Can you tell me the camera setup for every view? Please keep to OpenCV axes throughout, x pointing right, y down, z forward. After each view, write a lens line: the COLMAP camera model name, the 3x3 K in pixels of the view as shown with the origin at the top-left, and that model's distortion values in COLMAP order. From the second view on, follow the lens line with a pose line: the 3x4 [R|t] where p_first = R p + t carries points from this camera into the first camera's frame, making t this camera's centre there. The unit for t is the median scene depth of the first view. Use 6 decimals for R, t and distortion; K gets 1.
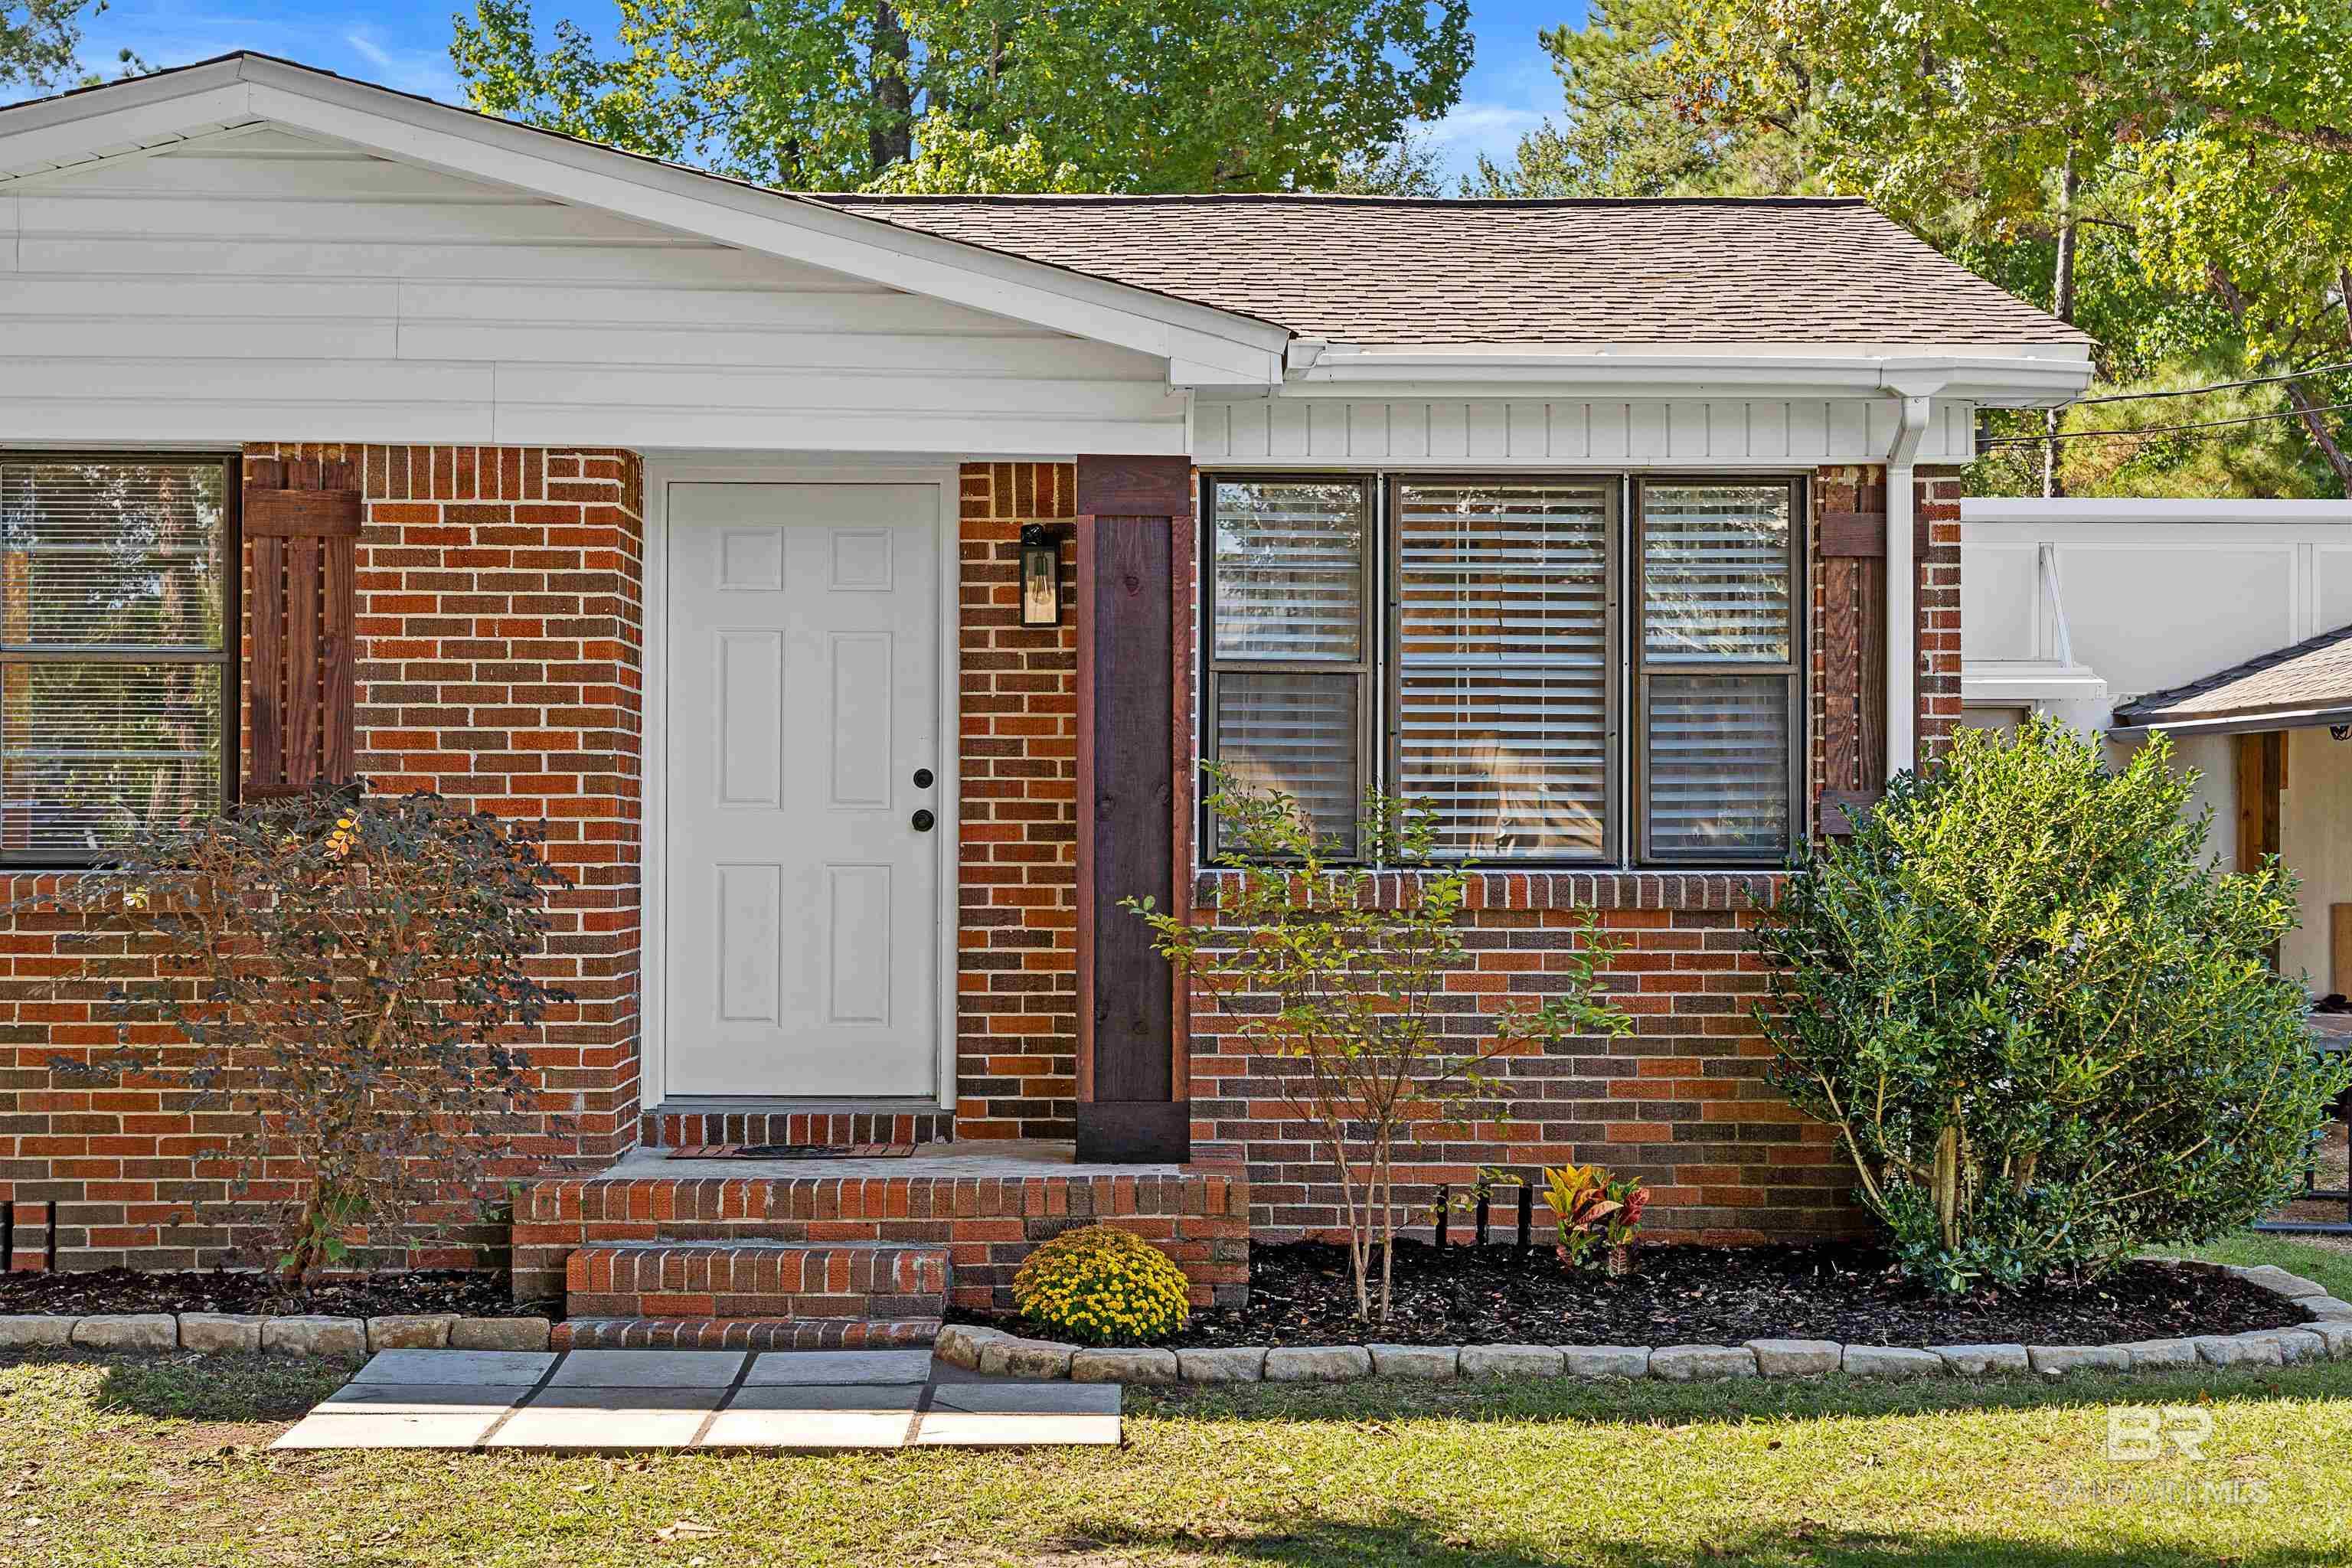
lens RADIAL K [[4215.7, 0, 1176.1], [0, 4215.7, 777.0], [0, 0, 1]] dist [0.126362, 0.000000]
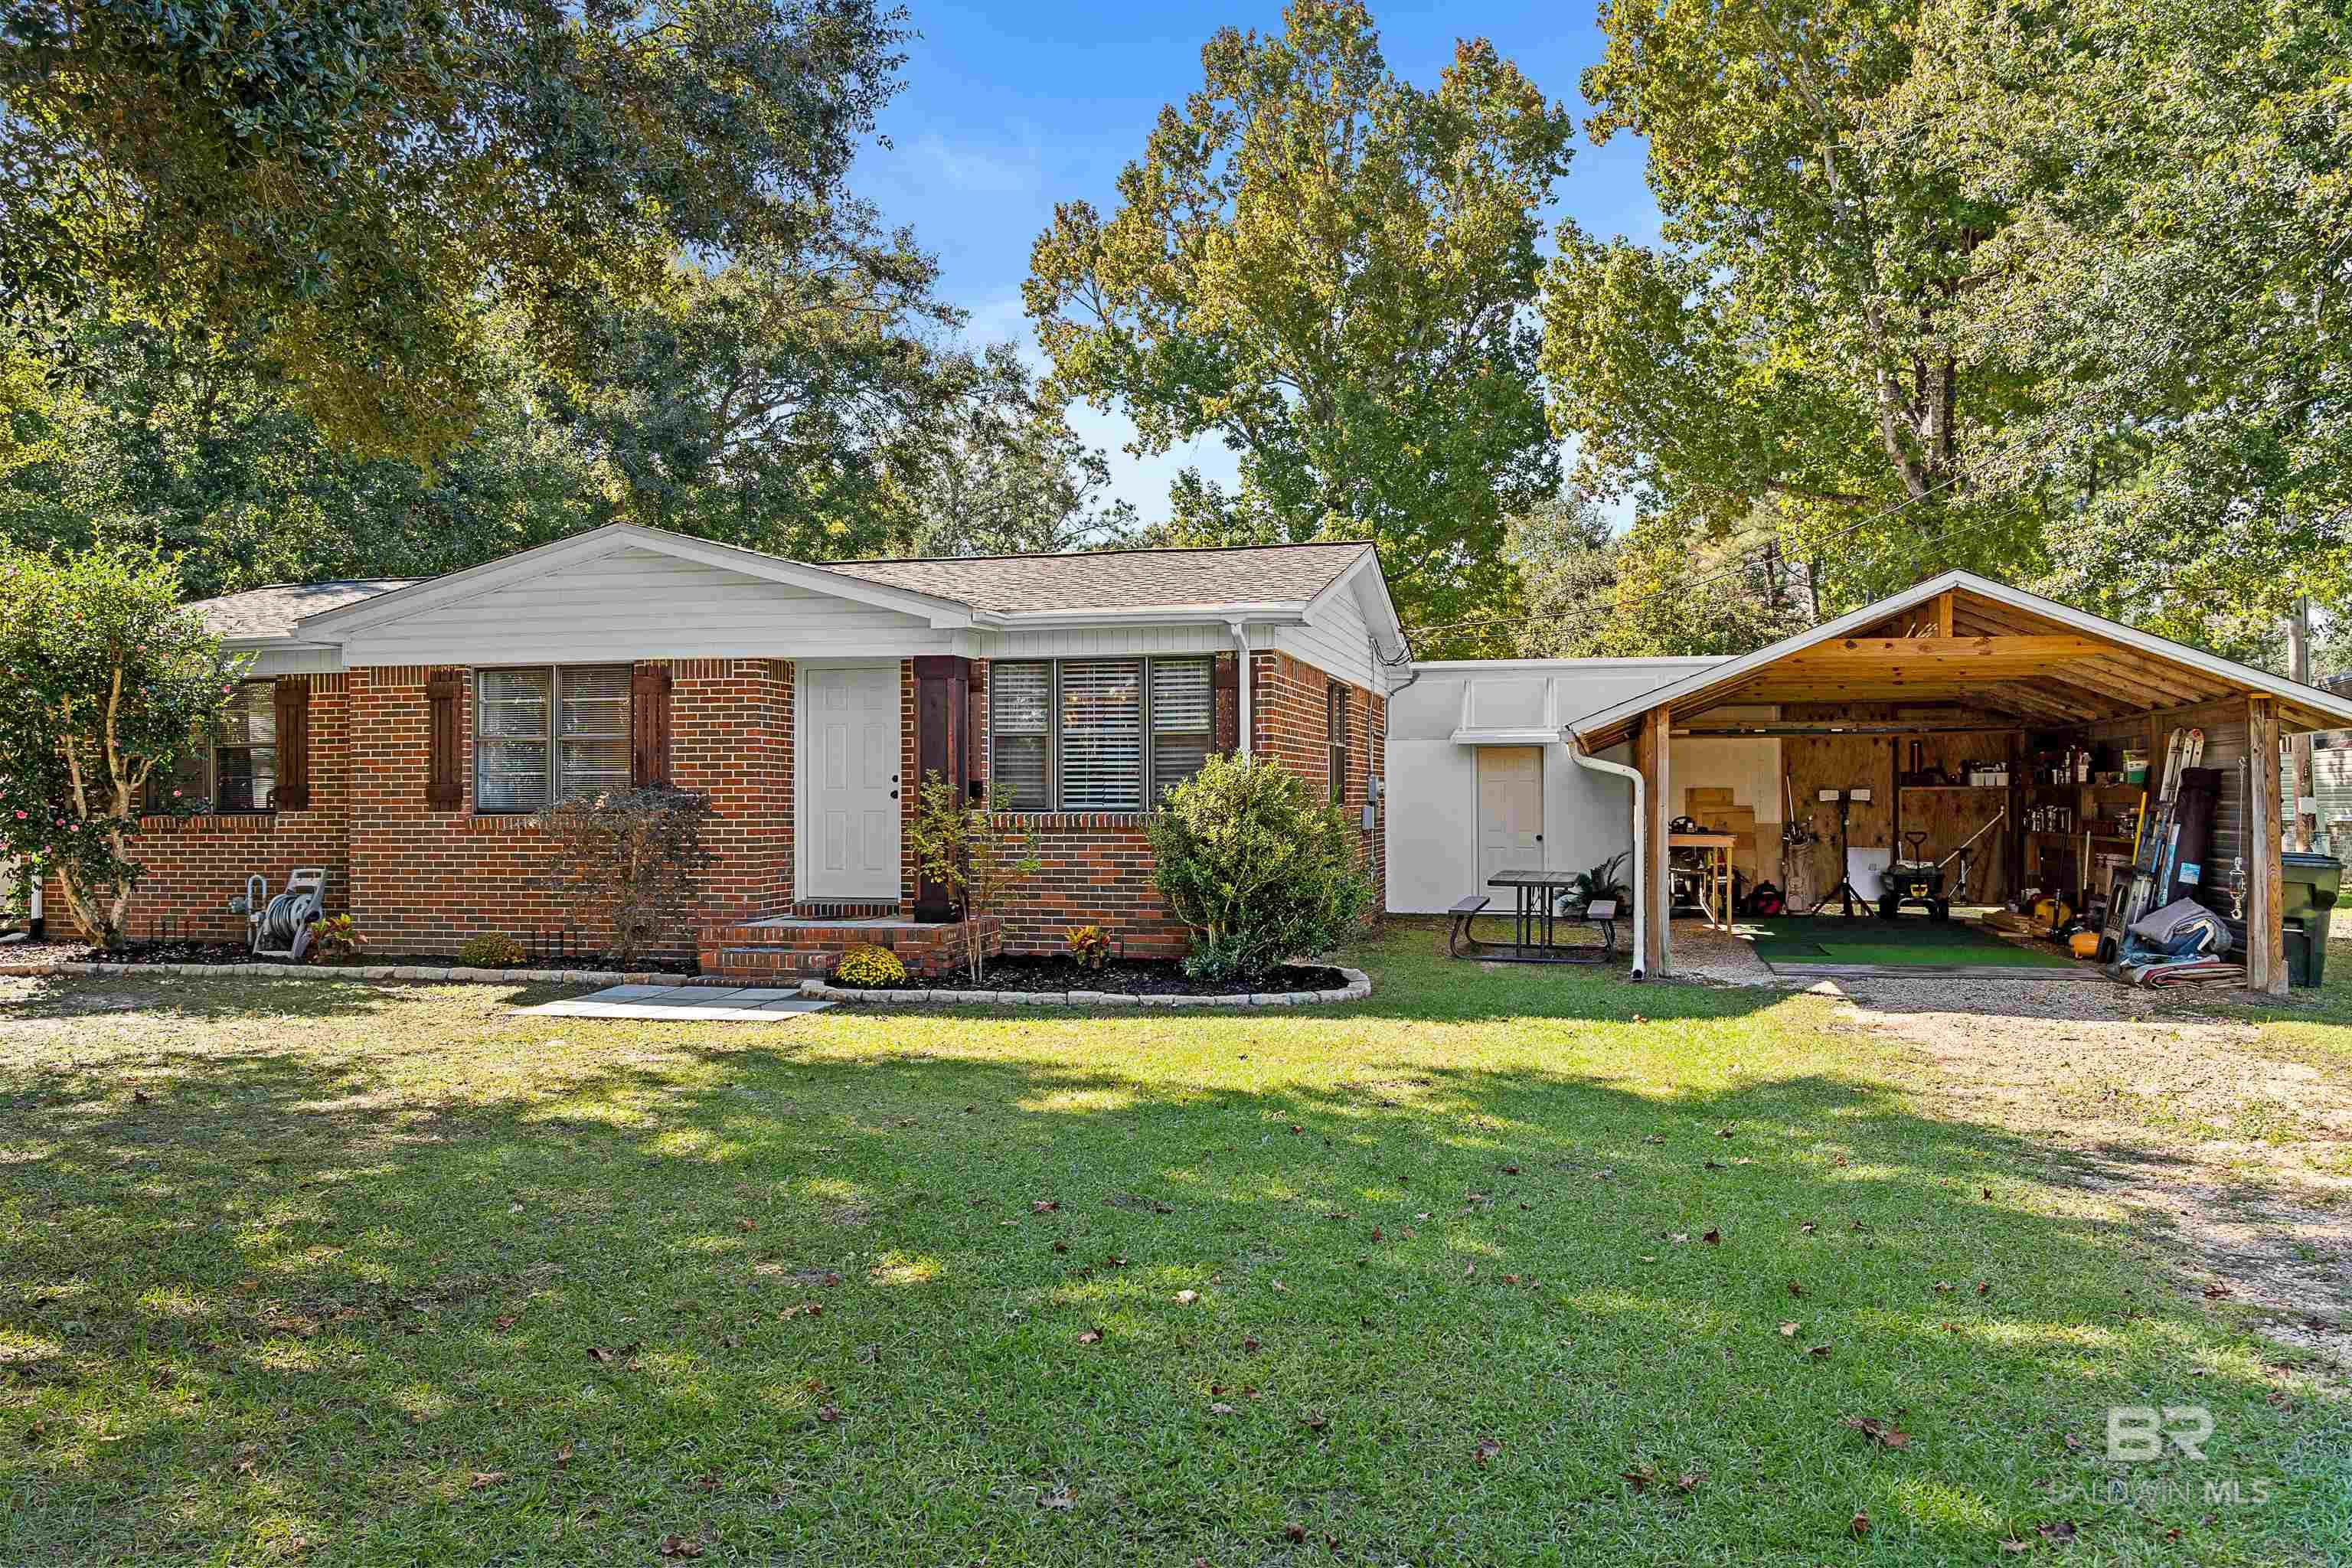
lens RADIAL K [[1727.4, 0, 1176.5], [0, 1727.4, 798.4], [0, 0, 1]] dist [0.009597, 0.001052]
pose [[0.967203, -0.006745, -0.253916, 0.411237], [0.009457, 0.999911, 0.009460, 0.004422], [0.253830, -0.011551, 0.967180, -0.008714]]
